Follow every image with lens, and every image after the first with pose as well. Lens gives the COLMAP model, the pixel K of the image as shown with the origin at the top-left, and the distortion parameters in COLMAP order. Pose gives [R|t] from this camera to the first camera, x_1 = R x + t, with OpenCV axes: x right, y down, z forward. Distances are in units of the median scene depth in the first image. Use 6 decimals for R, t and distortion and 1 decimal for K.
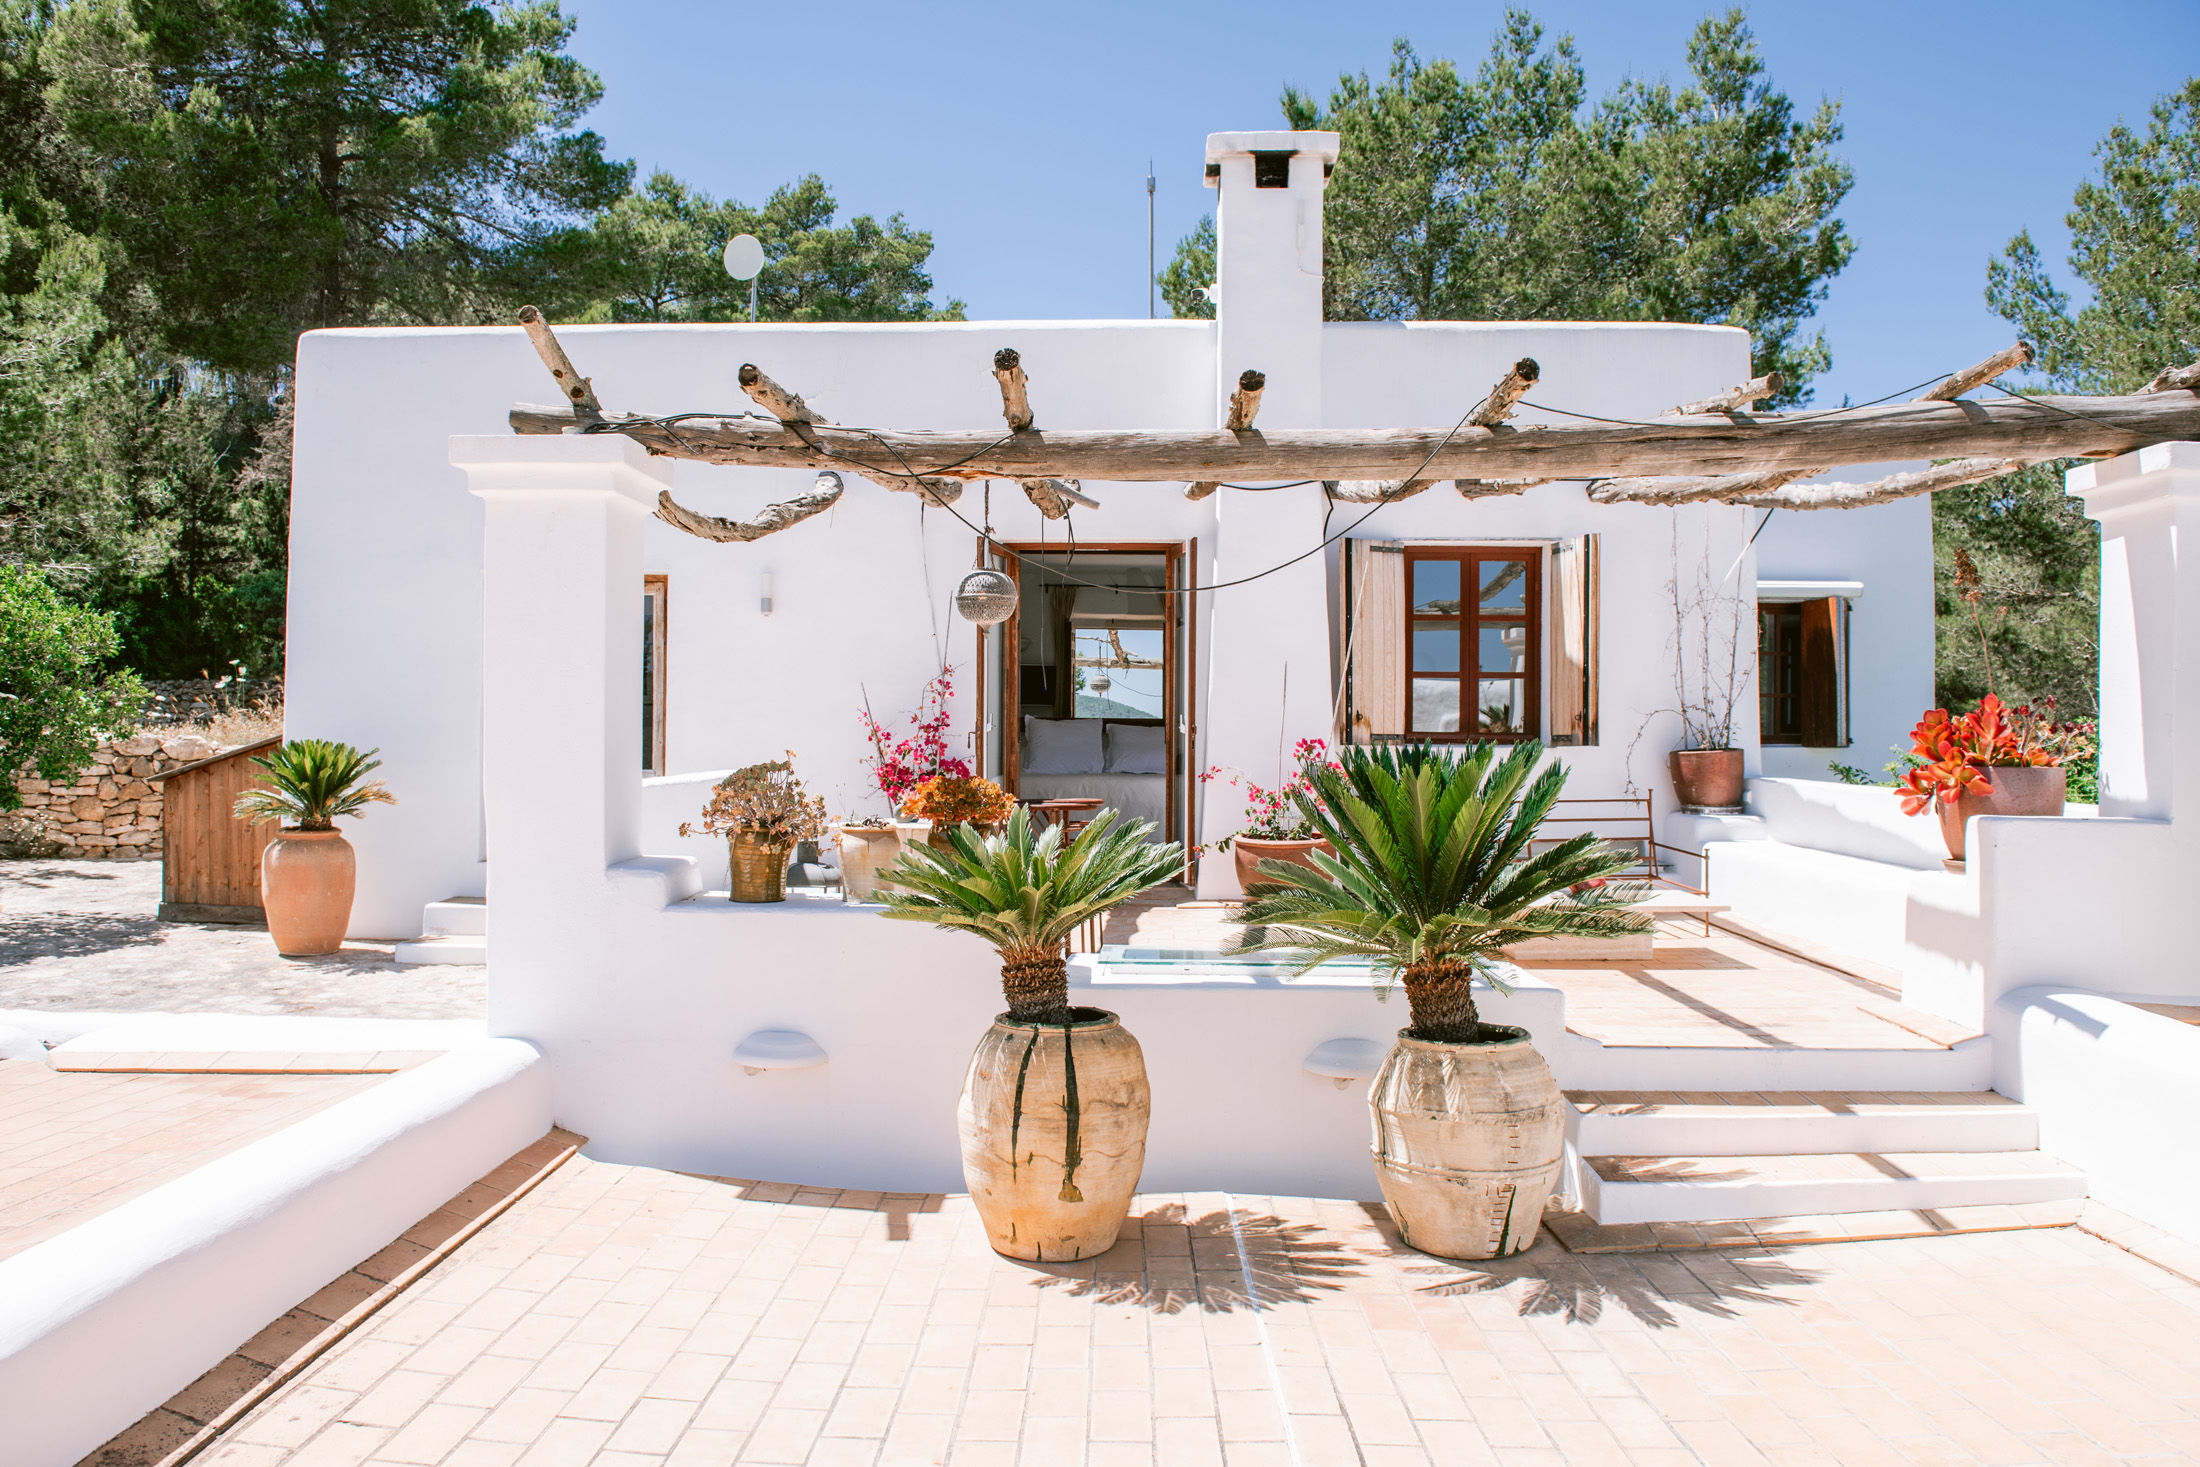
lens RADIAL K [[1613.6, 0, 1100.0], [0, 1613.6, 733.5], [0, 0, 1]] dist [-0.053736, 0.004540]
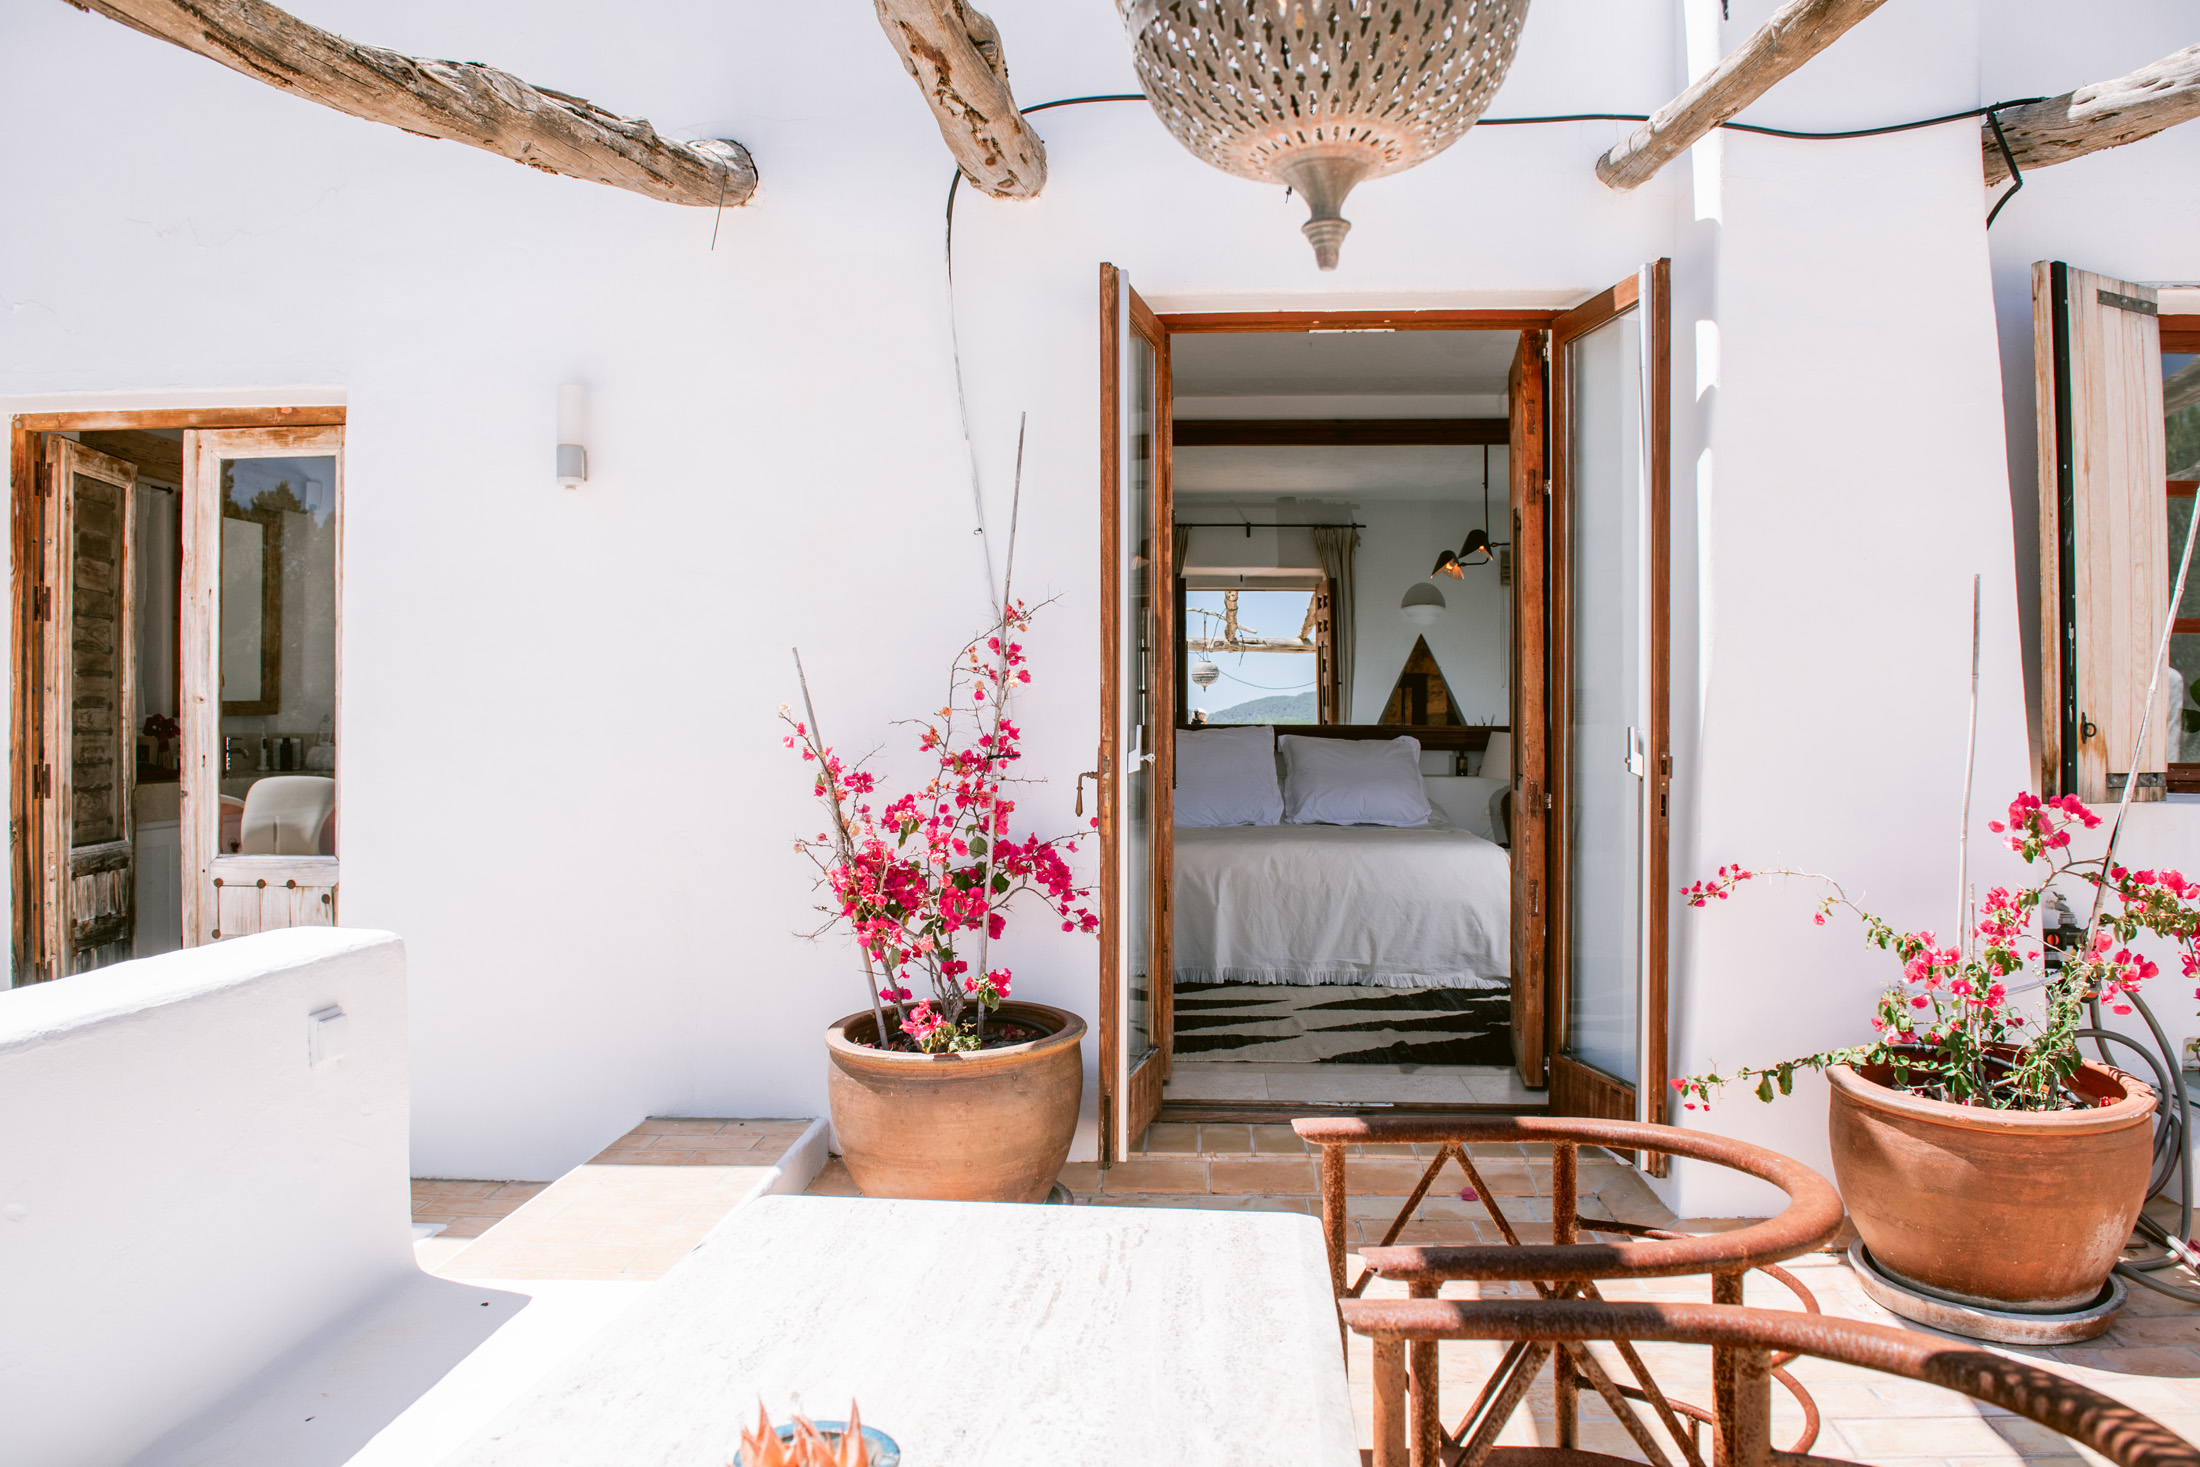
lens RADIAL K [[1613.6, 0, 1100.0], [0, 1613.6, 733.5], [0, 0, 1]] dist [-0.053736, 0.004540]
pose [[0.999601, -0.004382, -0.027889, -0.062860], [0.004463, 0.999986, 0.002827, -0.011489], [0.027876, -0.002950, 0.999607, 0.609461]]
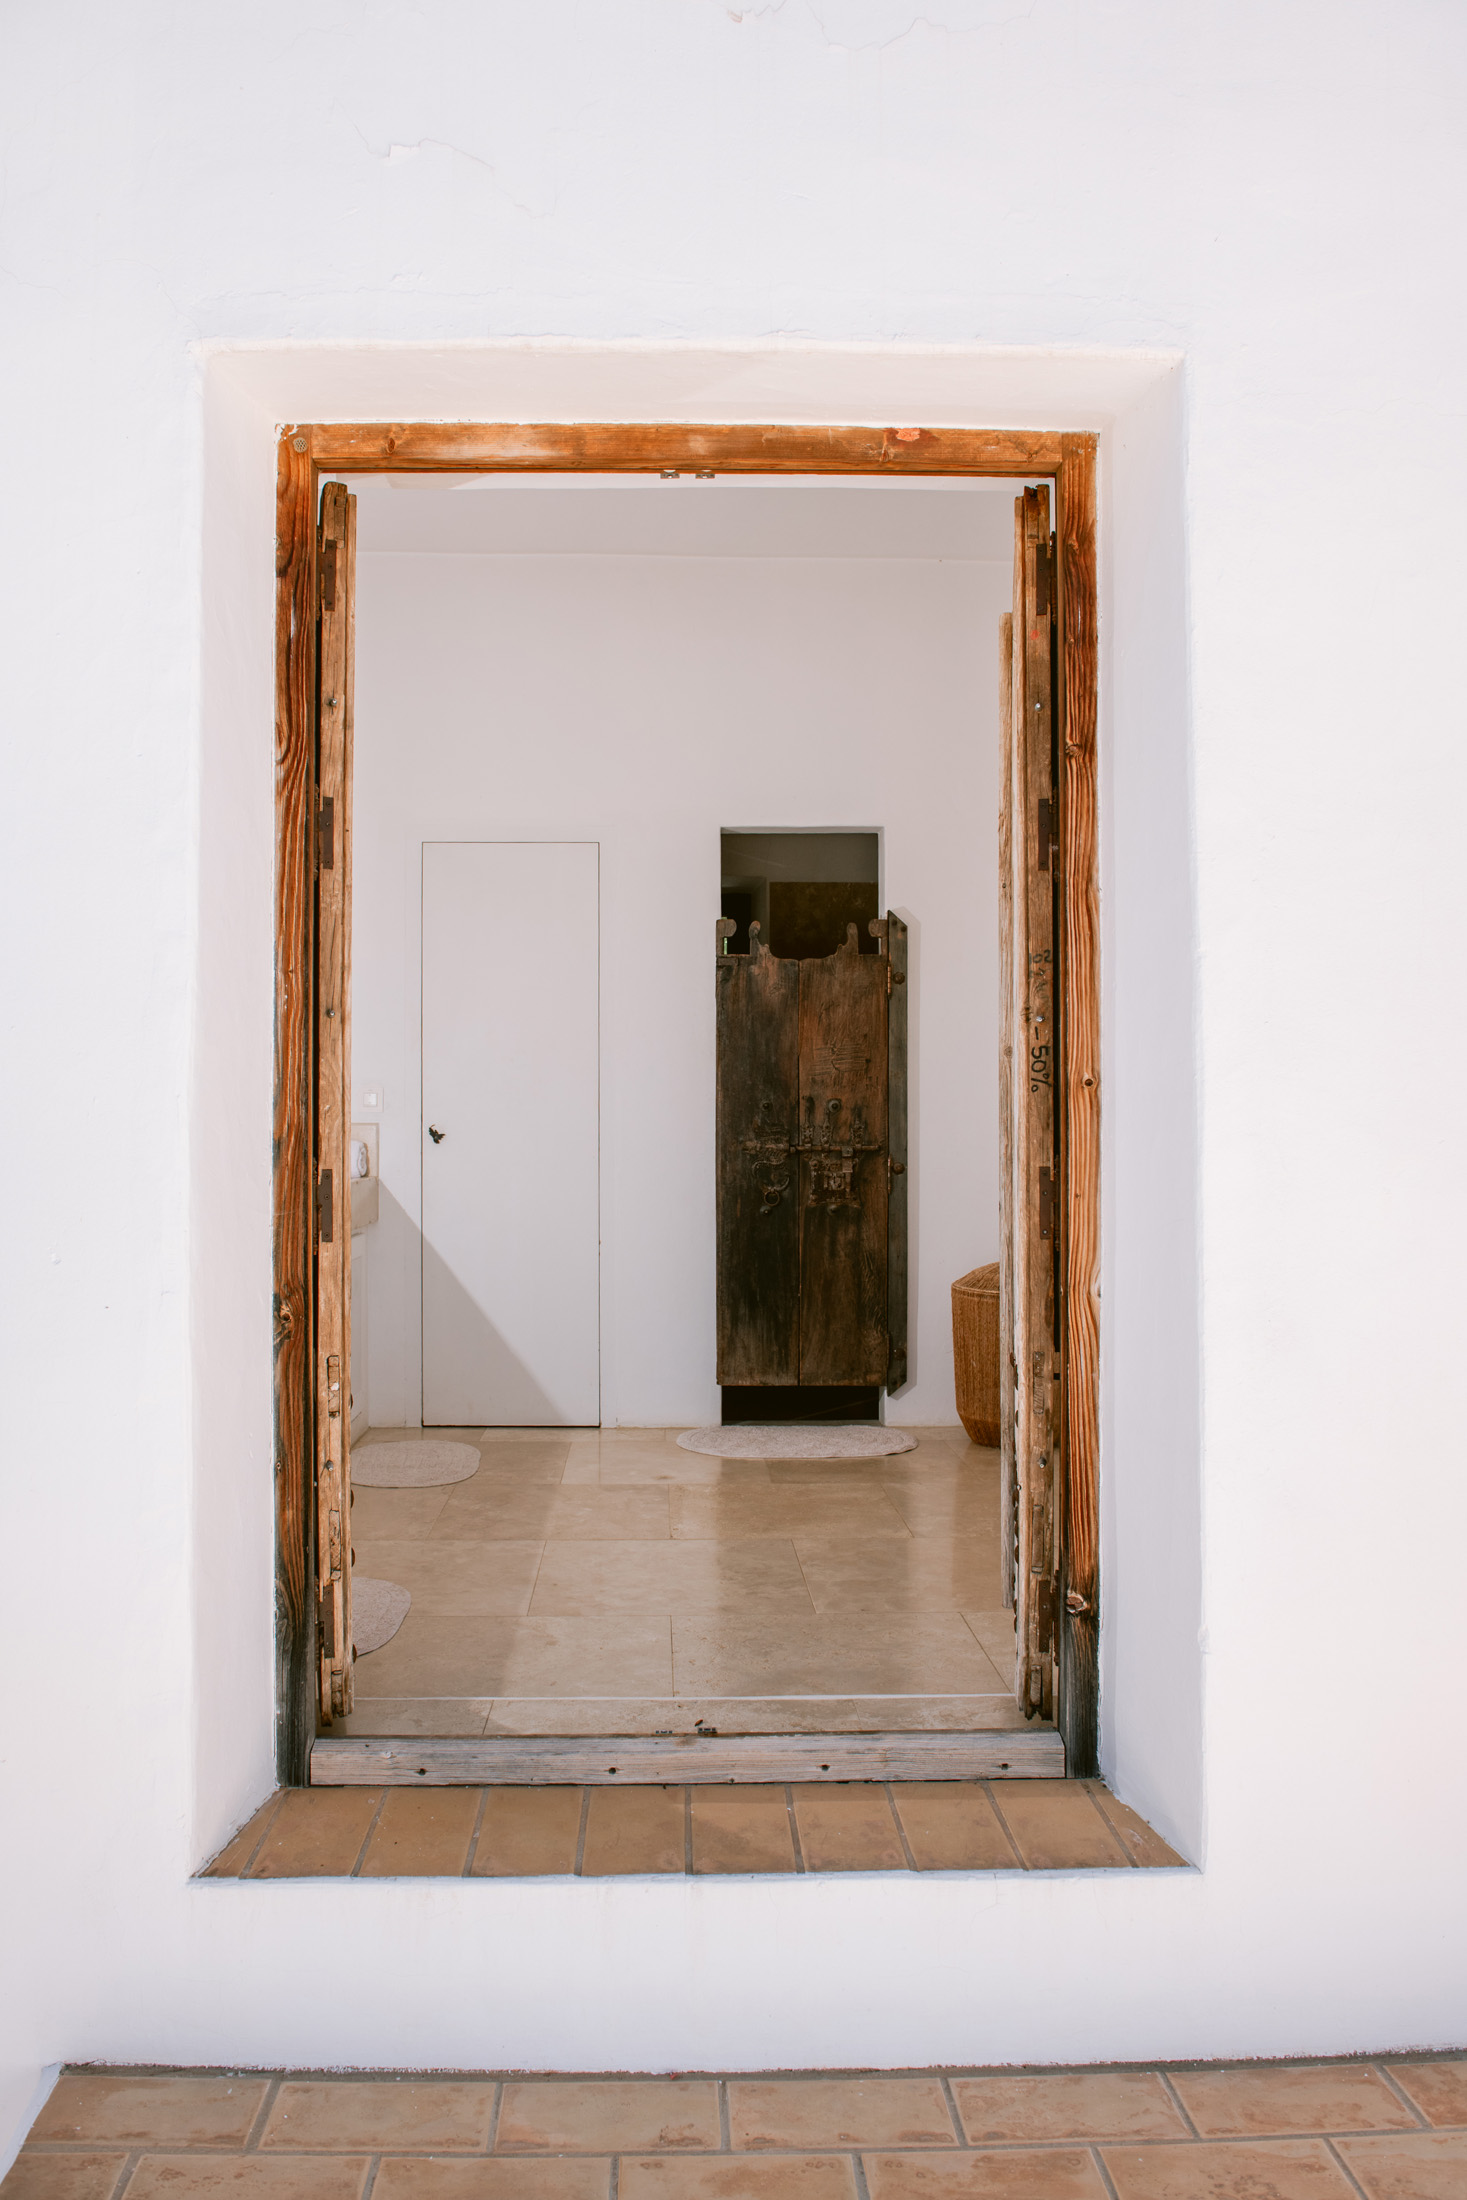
lens RADIAL K [[1613.6, 0, 733.5], [0, 1613.6, 1100.0], [0, 0, 1]] dist [-0.053736, 0.004540]
pose [[0.997658, -0.006227, 0.068116, -0.319048], [0.006731, 0.999952, -0.007165, -0.010420], [-0.068068, 0.007606, 0.997652, 0.816181]]
